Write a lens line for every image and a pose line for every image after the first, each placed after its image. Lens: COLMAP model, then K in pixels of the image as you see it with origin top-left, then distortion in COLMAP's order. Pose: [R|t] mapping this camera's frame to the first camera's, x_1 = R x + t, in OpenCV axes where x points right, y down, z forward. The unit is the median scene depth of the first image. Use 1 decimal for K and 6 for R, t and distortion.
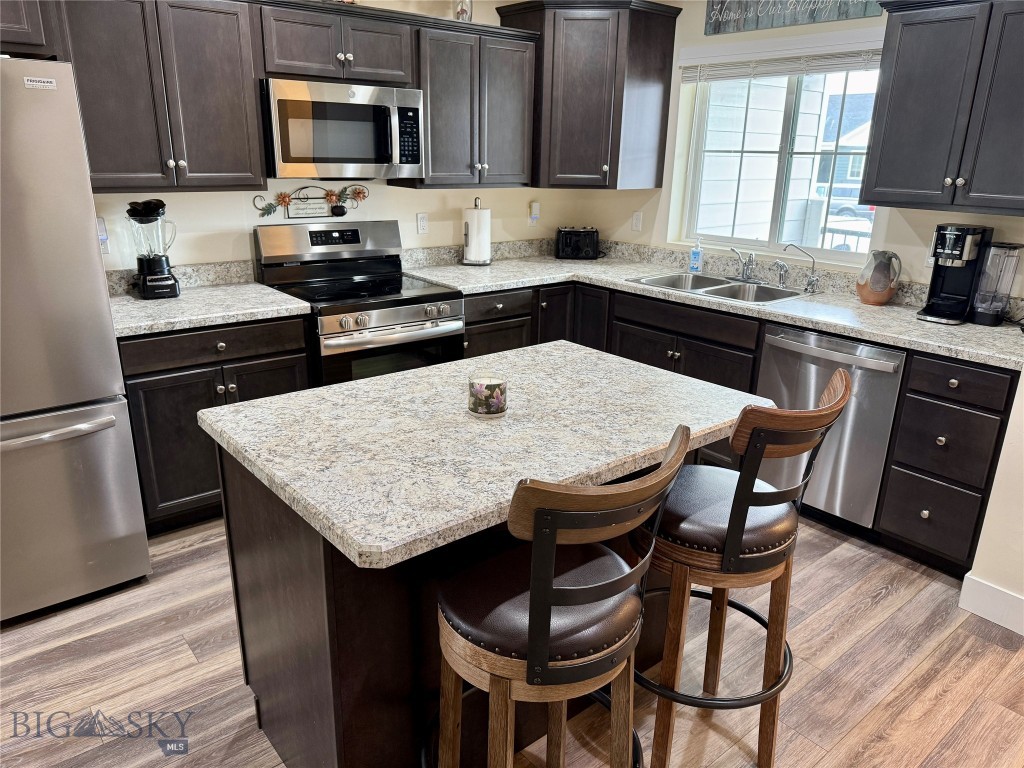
lens RADIAL K [[714.9, 0, 515.9], [0, 714.9, 390.4], [0, 0, 1]] dist [0.064610, -0.078310]
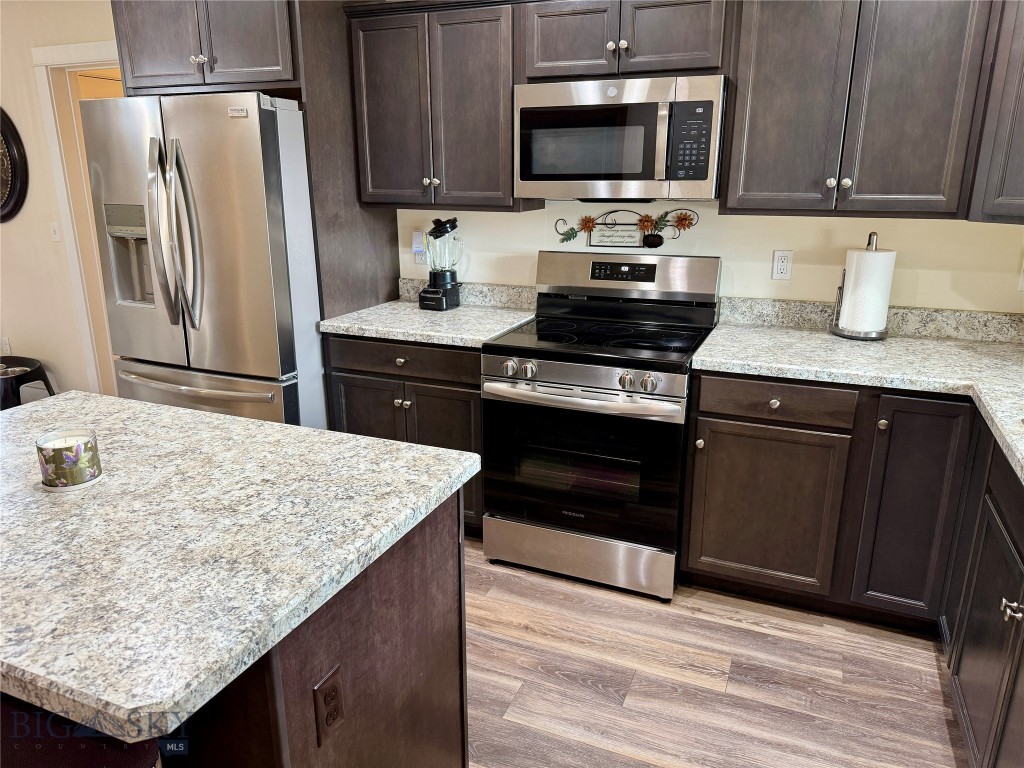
lens RADIAL K [[714.9, 0, 515.0], [0, 714.9, 393.2], [0, 0, 1]] dist [0.064610, -0.078310]
pose [[0.464901, 0.238047, -0.852761, 0.462042], [-0.273037, 0.954779, 0.117674, -0.158470], [0.842210, 0.178128, 0.508874, 0.560557]]
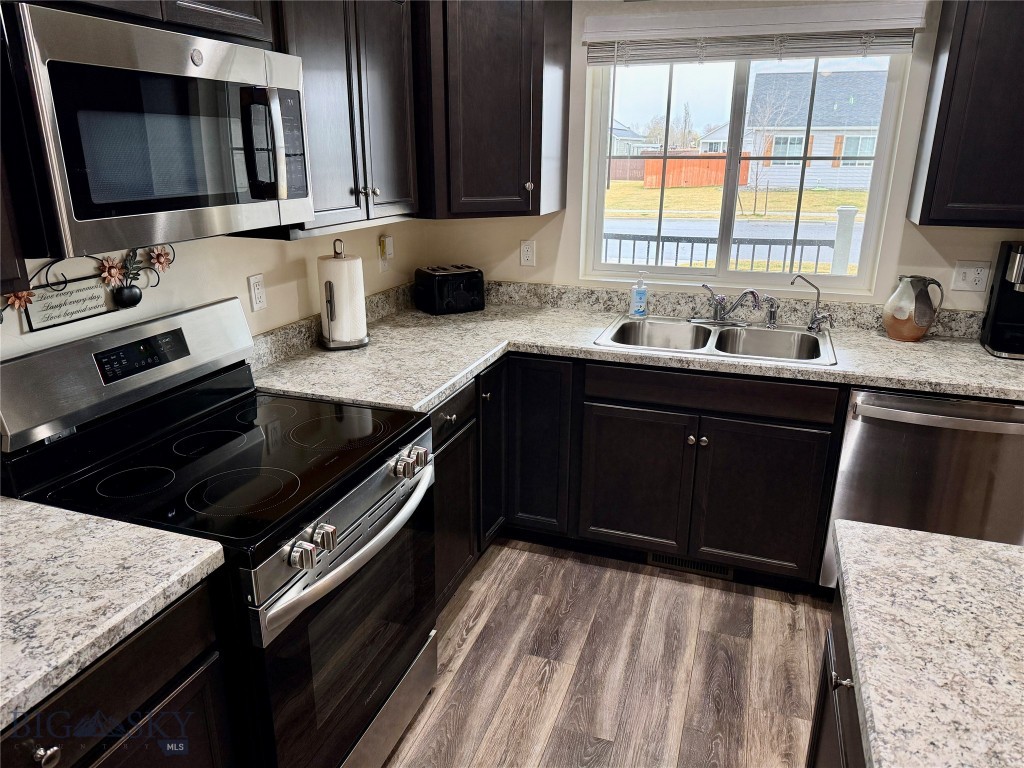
lens RADIAL K [[714.9, 0, 512.0], [0, 714.9, 389.0], [0, 0, 1]] dist [0.064610, -0.078310]
pose [[0.852479, -0.180939, 0.490449, -0.313552], [0.177607, 0.982629, 0.053807, -0.190775], [-0.491666, 0.041238, 0.869807, 0.506526]]
